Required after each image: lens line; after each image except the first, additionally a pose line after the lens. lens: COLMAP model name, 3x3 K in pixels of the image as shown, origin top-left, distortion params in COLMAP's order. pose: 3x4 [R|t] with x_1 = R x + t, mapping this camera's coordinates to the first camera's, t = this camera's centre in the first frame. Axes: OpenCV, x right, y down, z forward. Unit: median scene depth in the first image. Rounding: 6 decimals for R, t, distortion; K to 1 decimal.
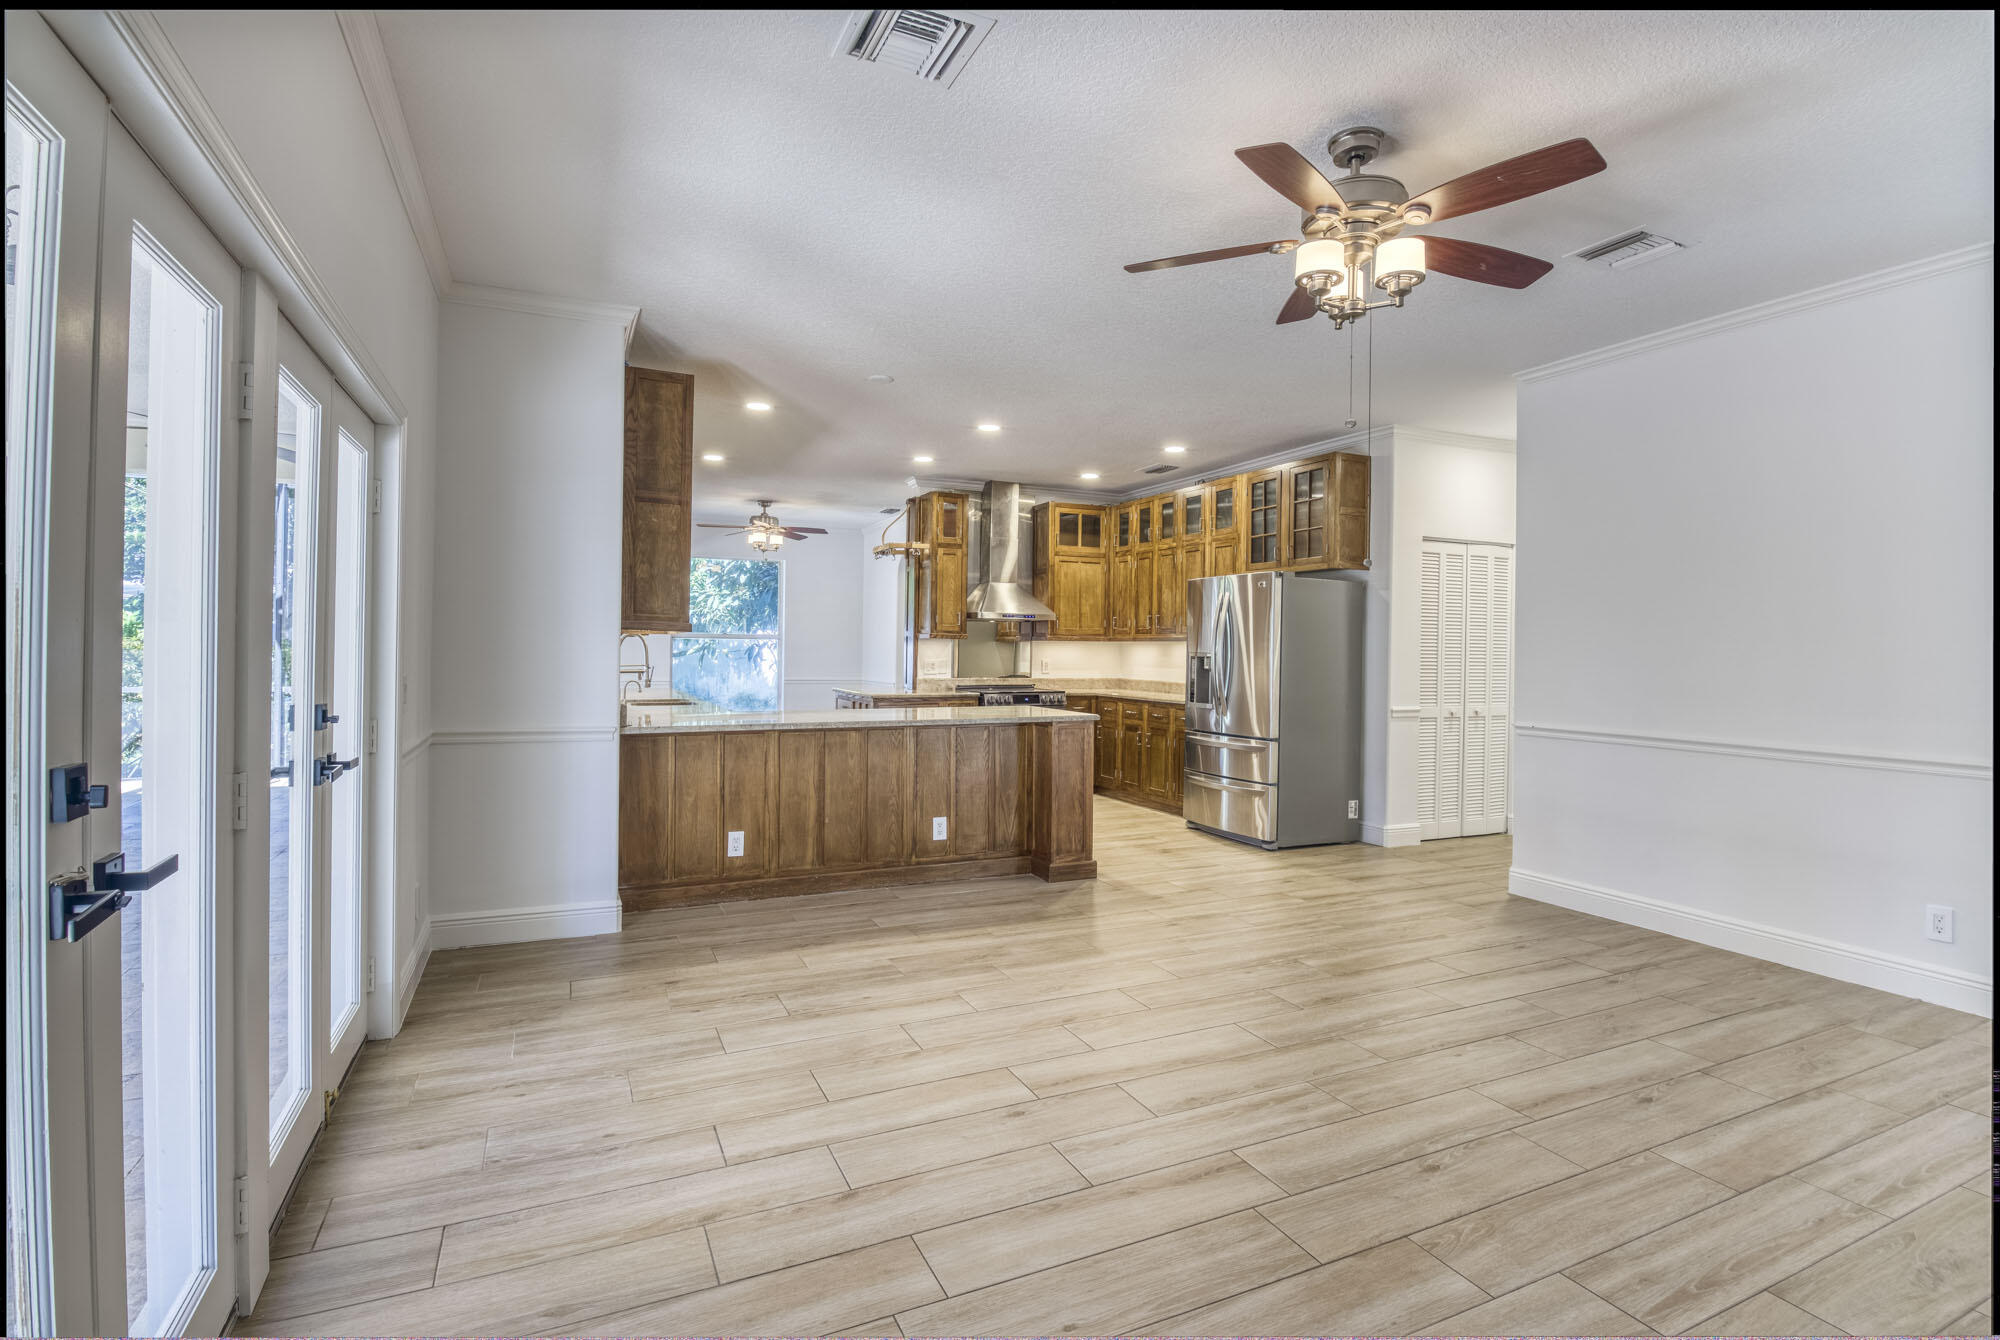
lens RADIAL K [[962.5, 0, 997.7], [0, 962.5, 653.3], [0, 0, 1]] dist [-0.003127, -0.011946]
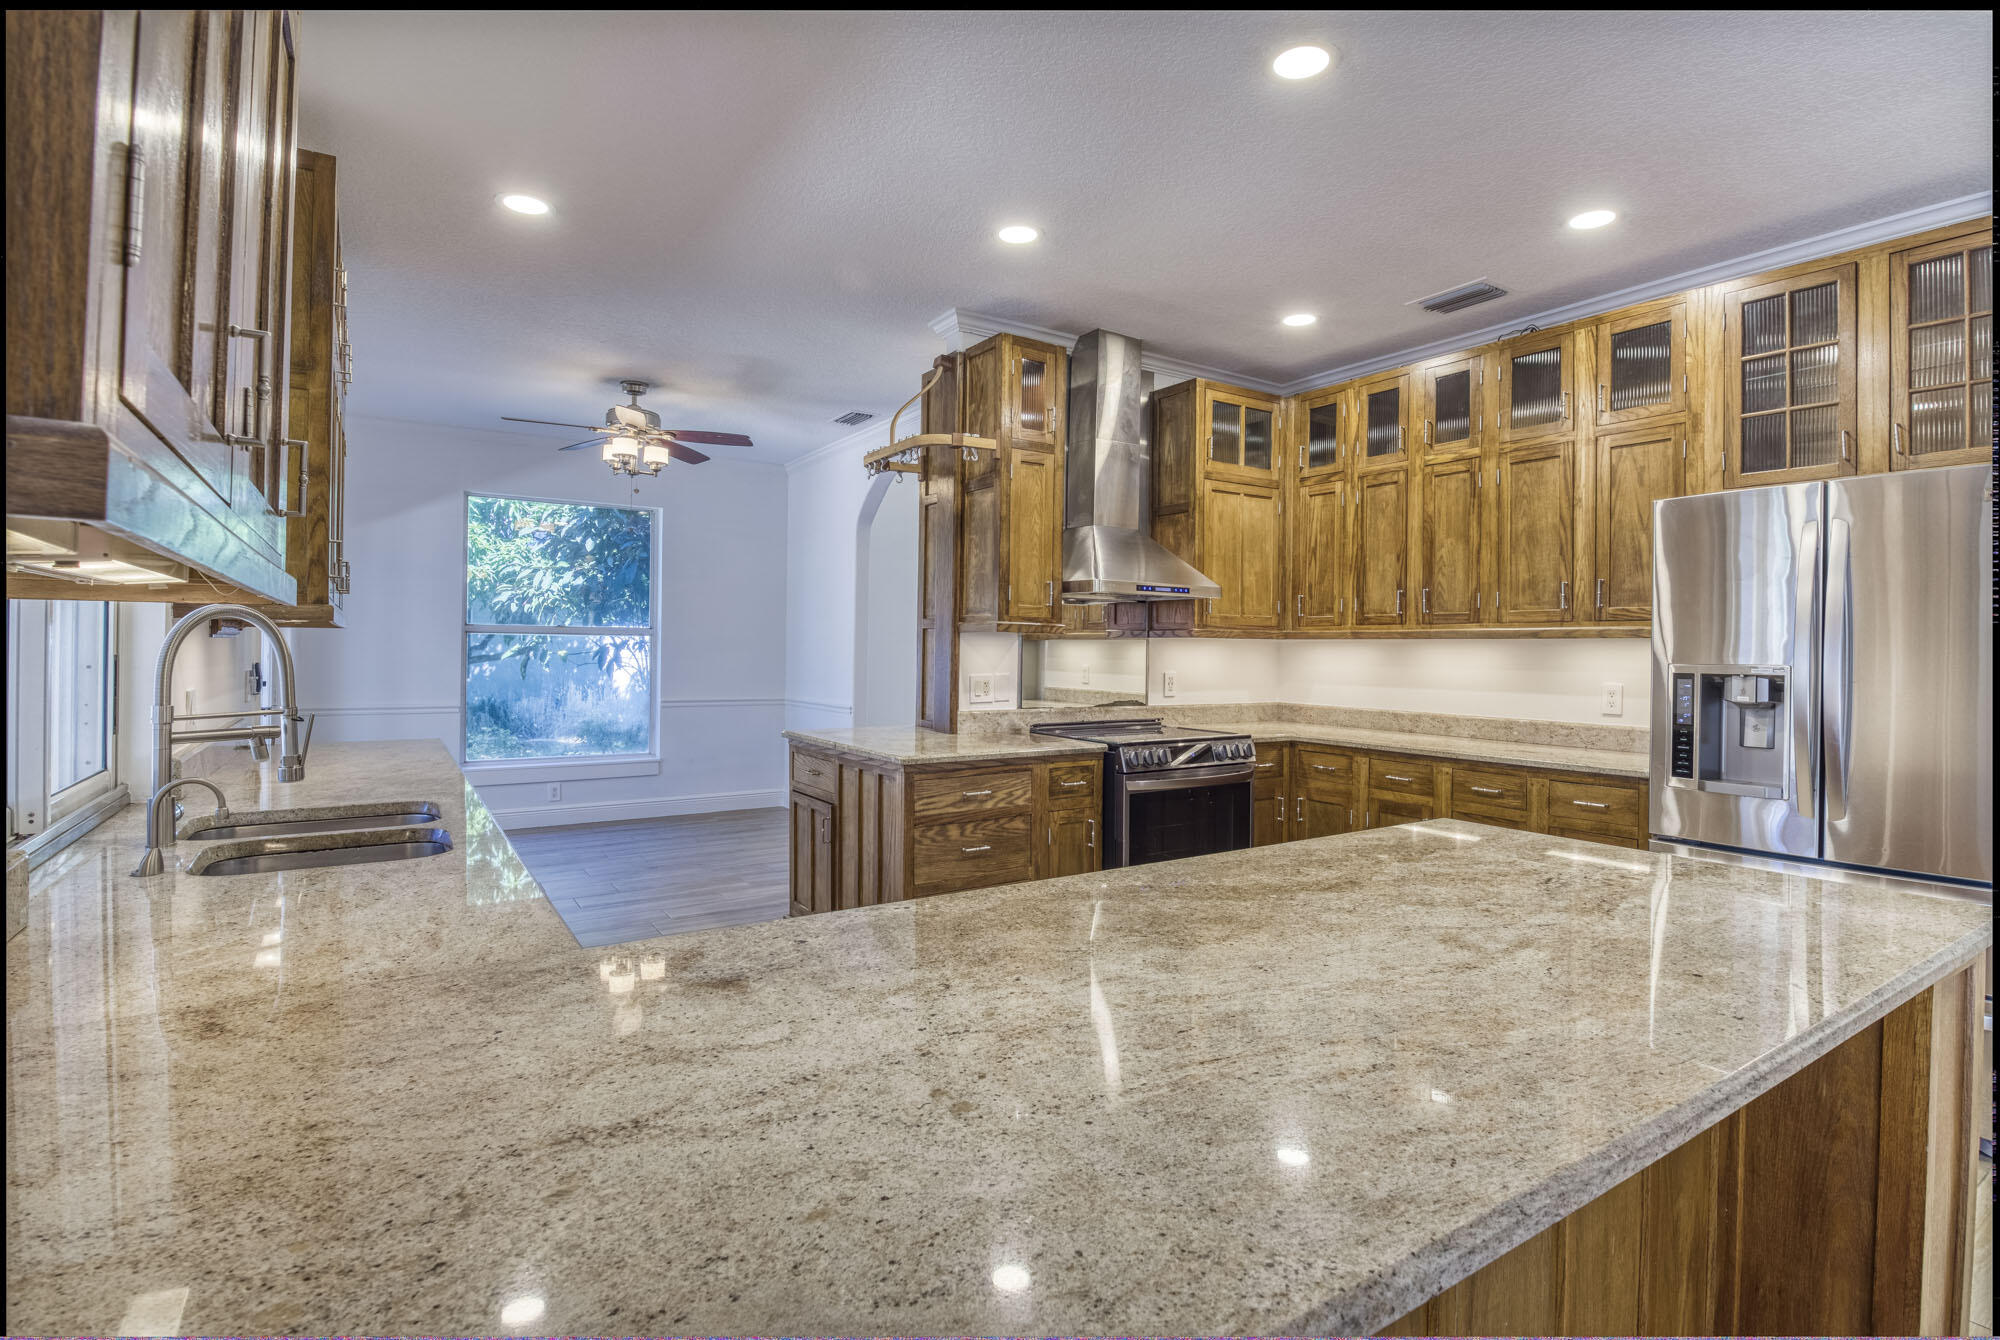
lens RADIAL K [[962.5, 0, 1000.0], [0, 962.5, 662.4], [0, 0, 1]] dist [-0.003127, -0.011946]
pose [[0.989131, -0.002686, 0.147012, -0.131248], [0.001307, 0.999954, 0.009477, -0.004493], [-0.147031, -0.009181, 0.989089, 0.478383]]
